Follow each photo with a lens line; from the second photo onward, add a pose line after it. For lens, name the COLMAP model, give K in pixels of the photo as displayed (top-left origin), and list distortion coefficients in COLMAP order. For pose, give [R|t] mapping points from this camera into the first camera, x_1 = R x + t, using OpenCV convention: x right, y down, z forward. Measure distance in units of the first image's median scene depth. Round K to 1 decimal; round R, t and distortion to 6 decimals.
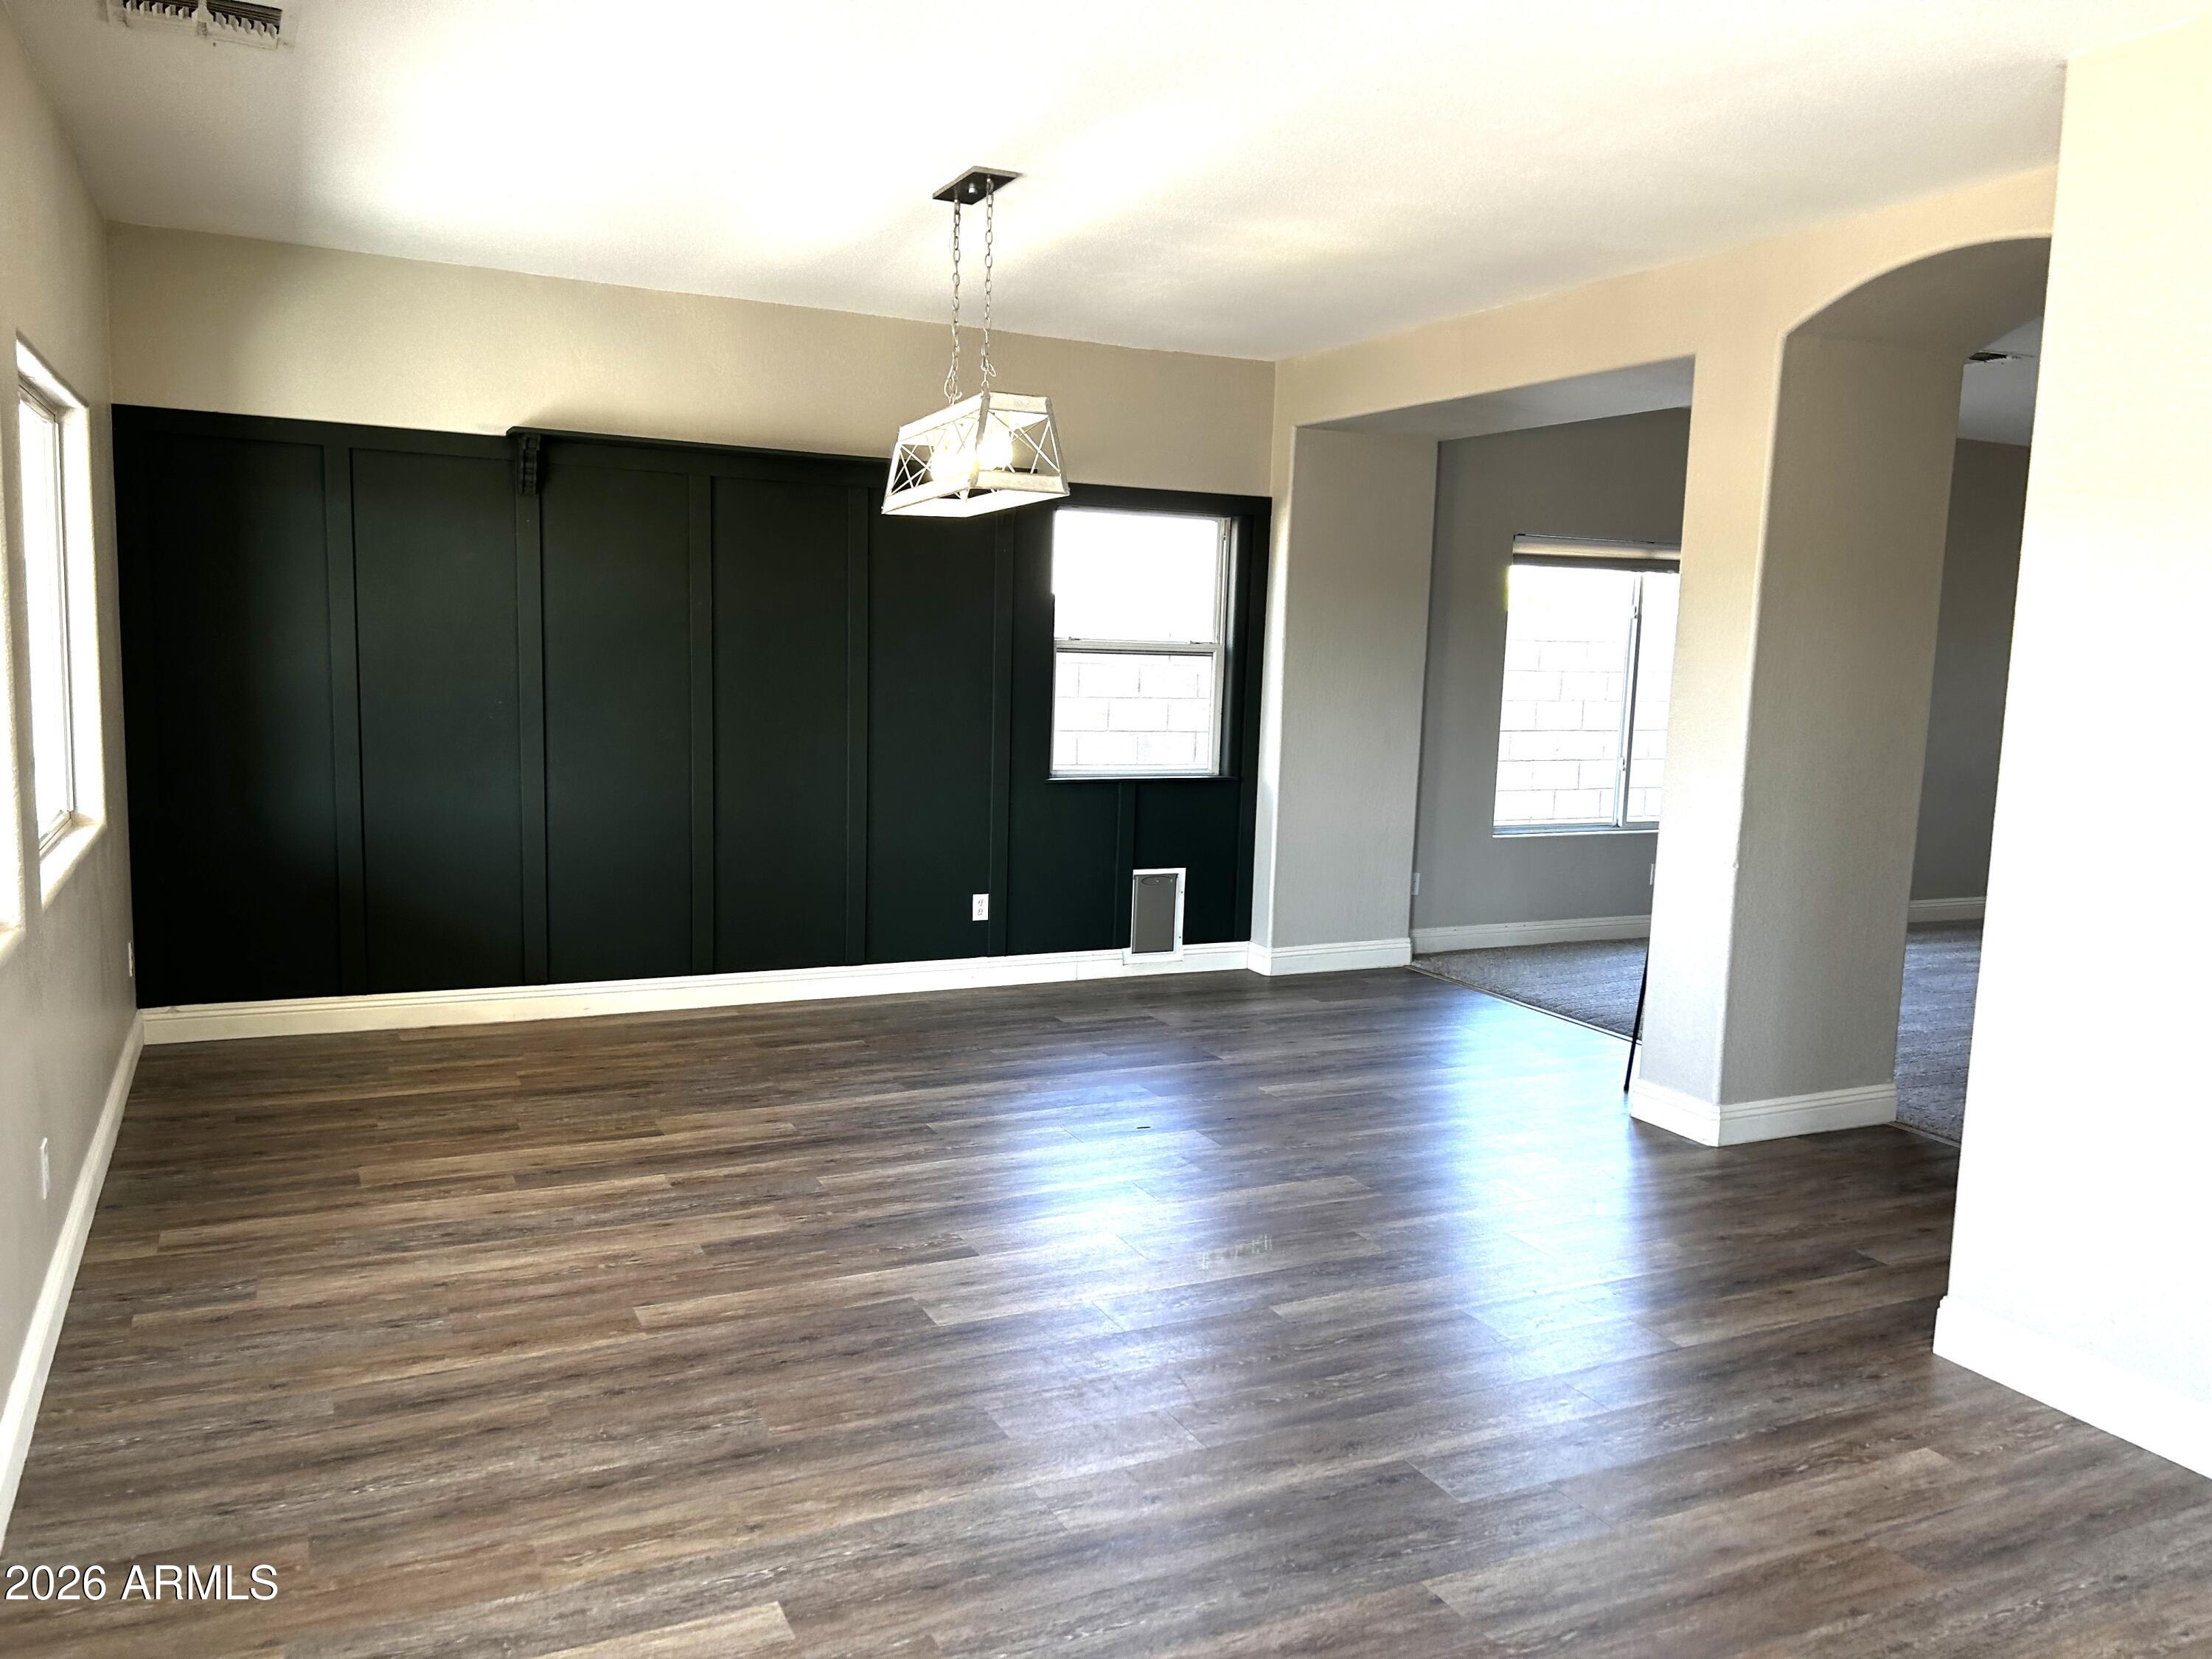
lens RADIAL K [[1679.0, 0, 1099.3], [0, 1679.0, 861.8], [0, 0, 1]] dist [0.105017, -0.001125]
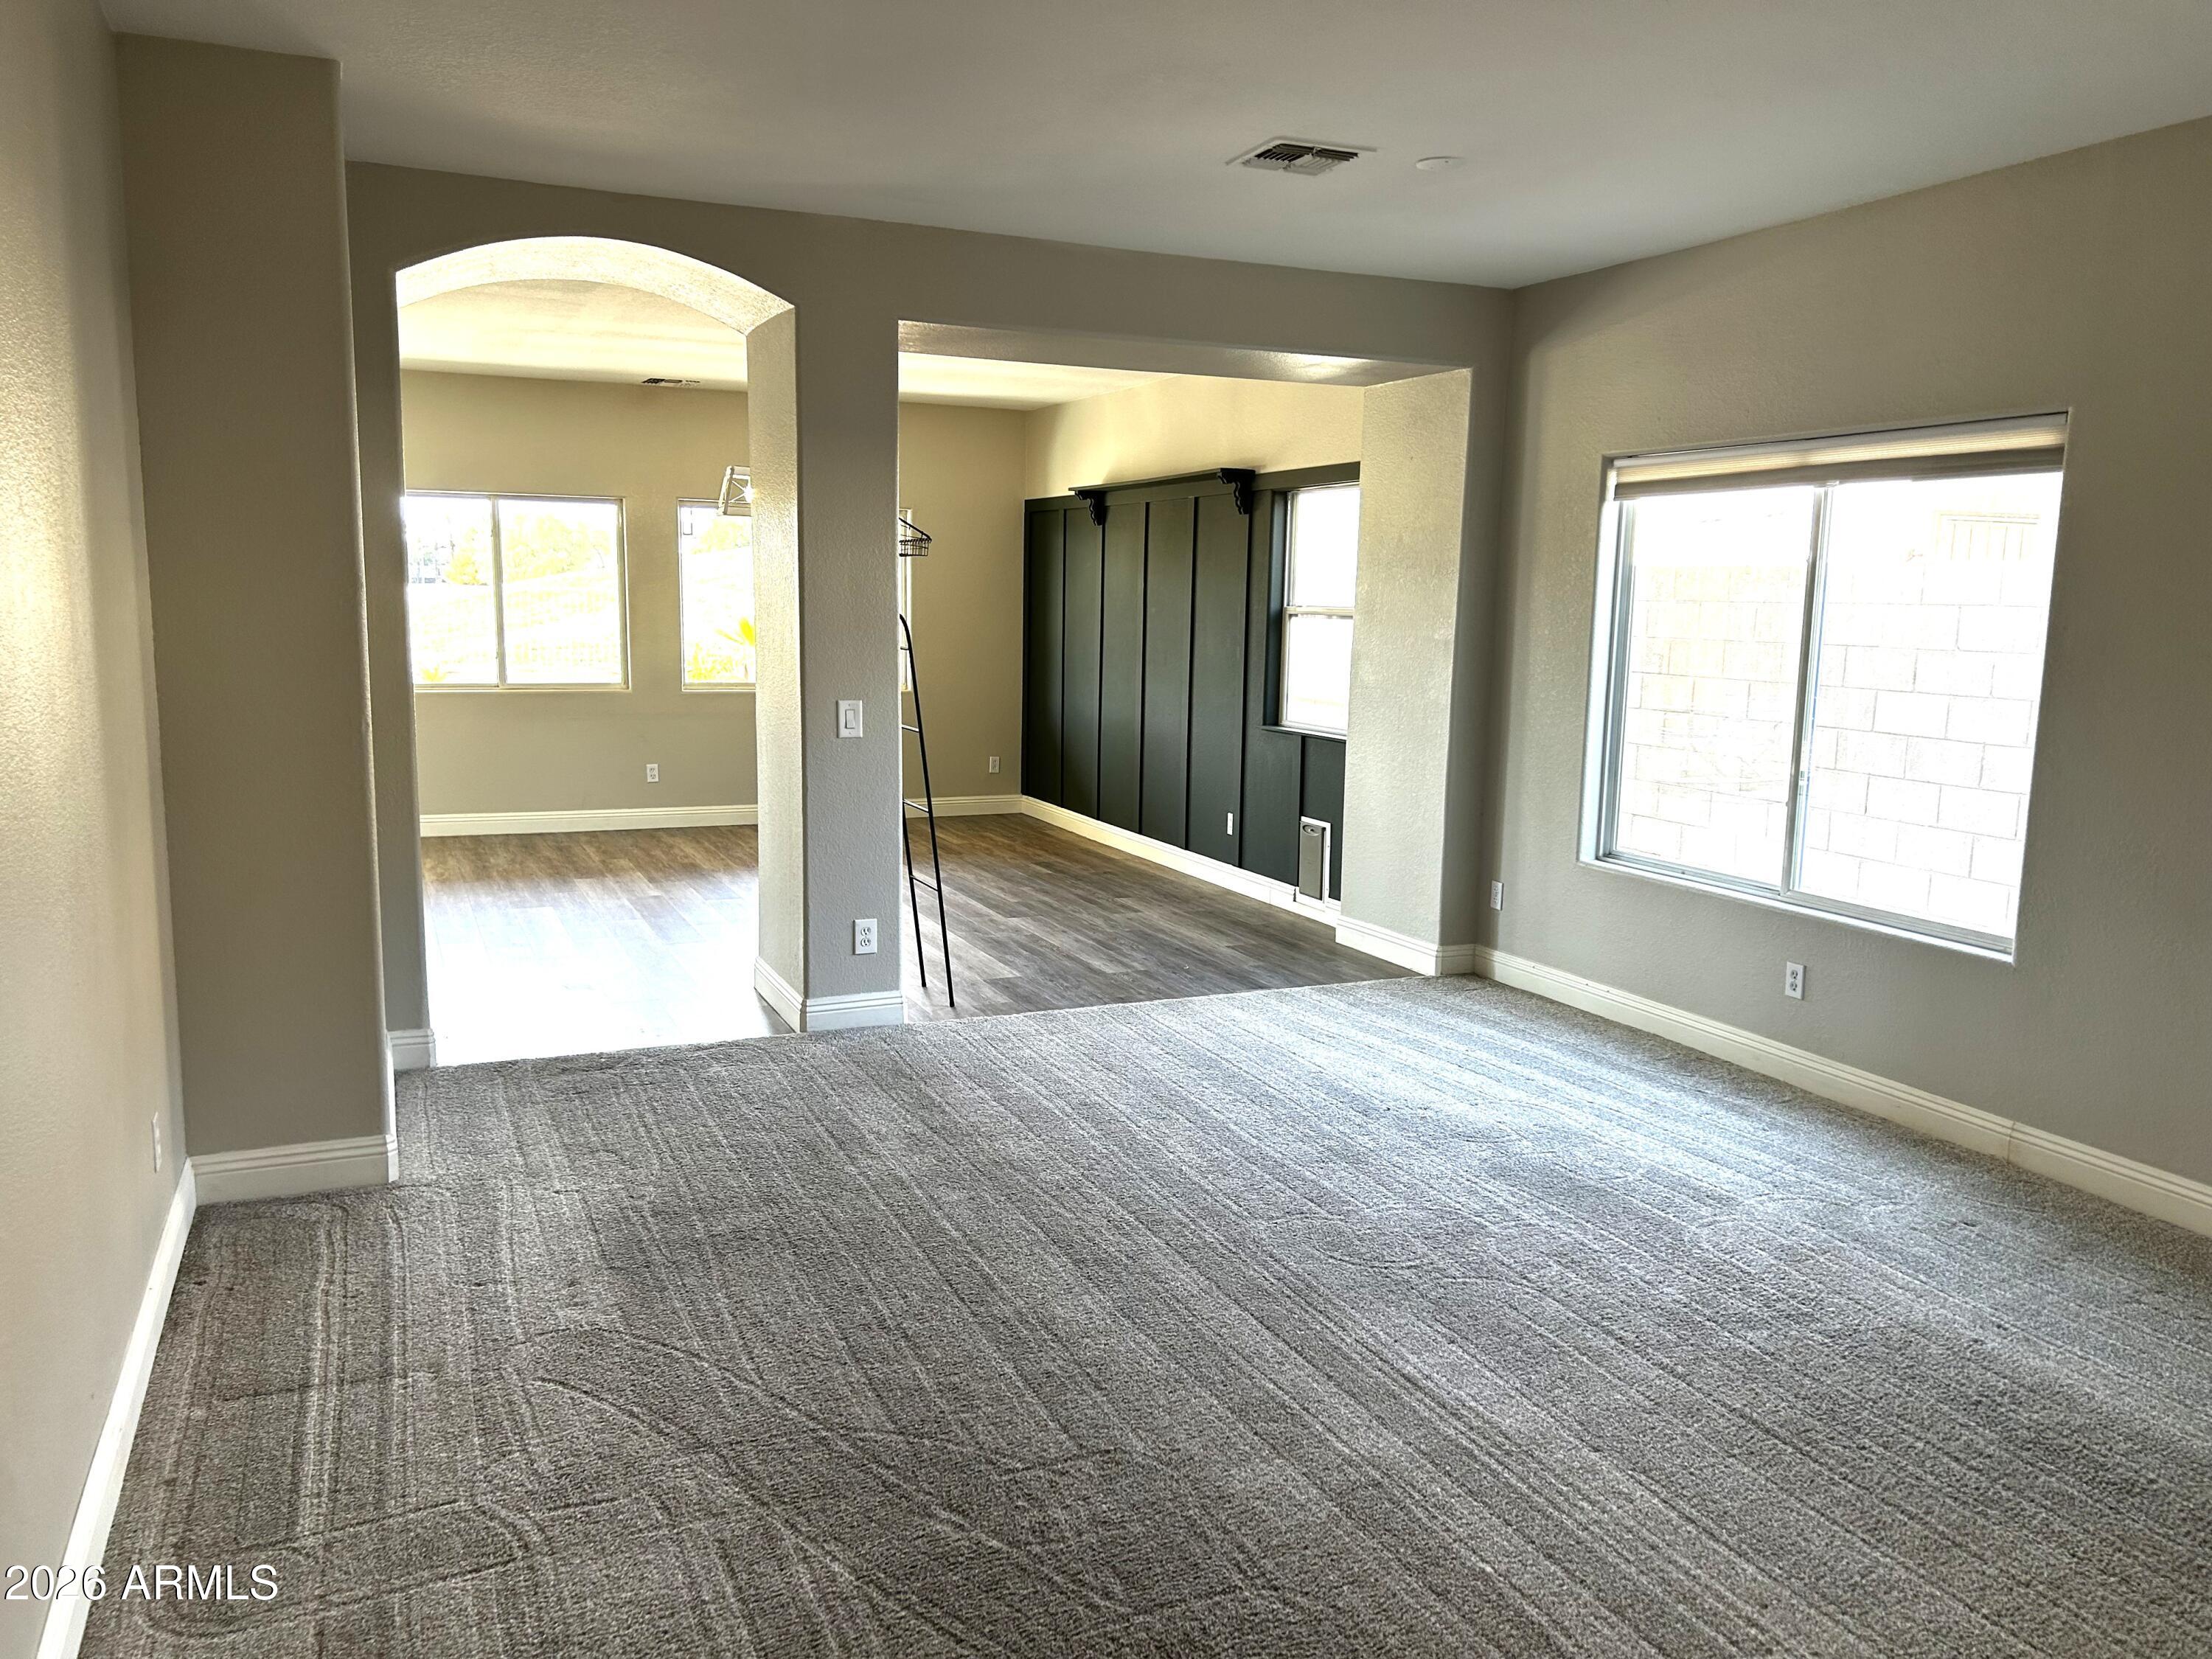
lens RADIAL K [[1673.5, 0, 1120.1], [0, 1673.5, 837.2], [0, 0, 1]] dist [0.058119, -0.056667]
pose [[-0.021339, 0.112376, -0.993437, 1.089388], [-0.156681, 0.981009, 0.114336, -0.086325], [0.987419, 0.158093, -0.003327, 0.885001]]
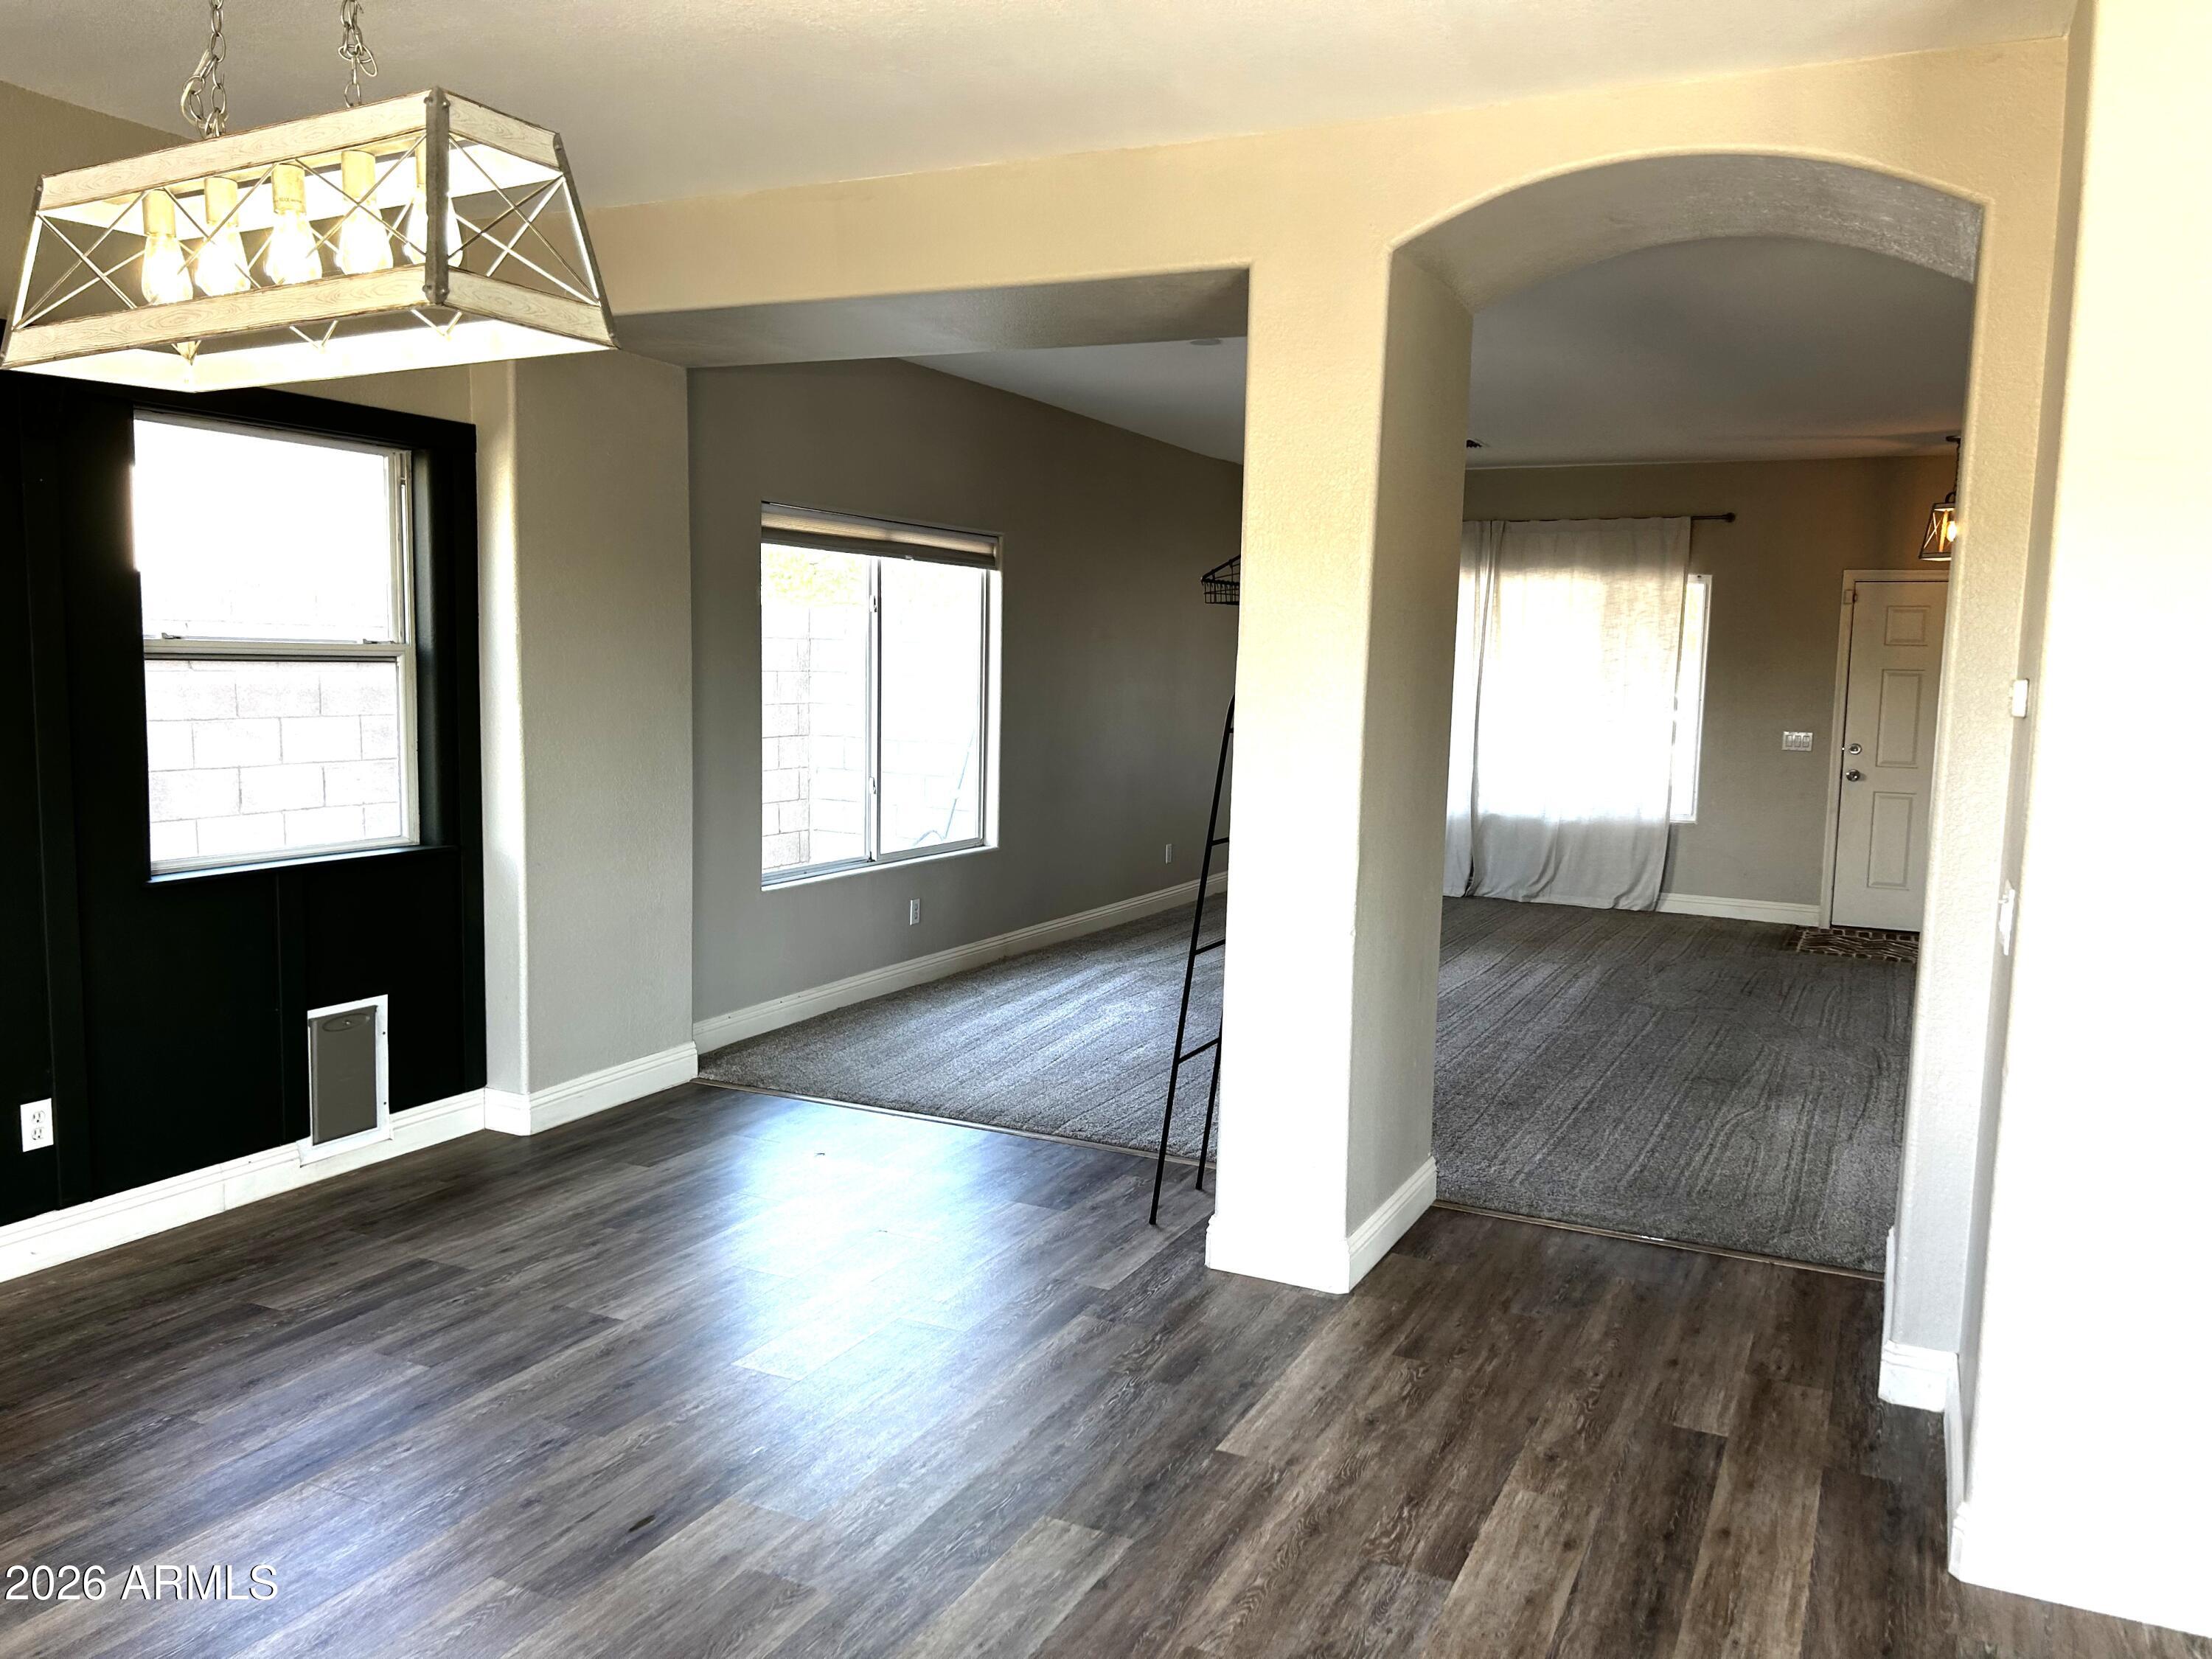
lens RADIAL K [[1673.5, 0, 1120.1], [0, 1673.5, 837.2], [0, 0, 1]] dist [0.058119, -0.056667]
pose [[0.779123, -0.083103, 0.621339, -0.126835], [0.087408, 0.995893, 0.023595, -0.047190], [-0.620748, 0.035927, 0.783187, 0.324456]]
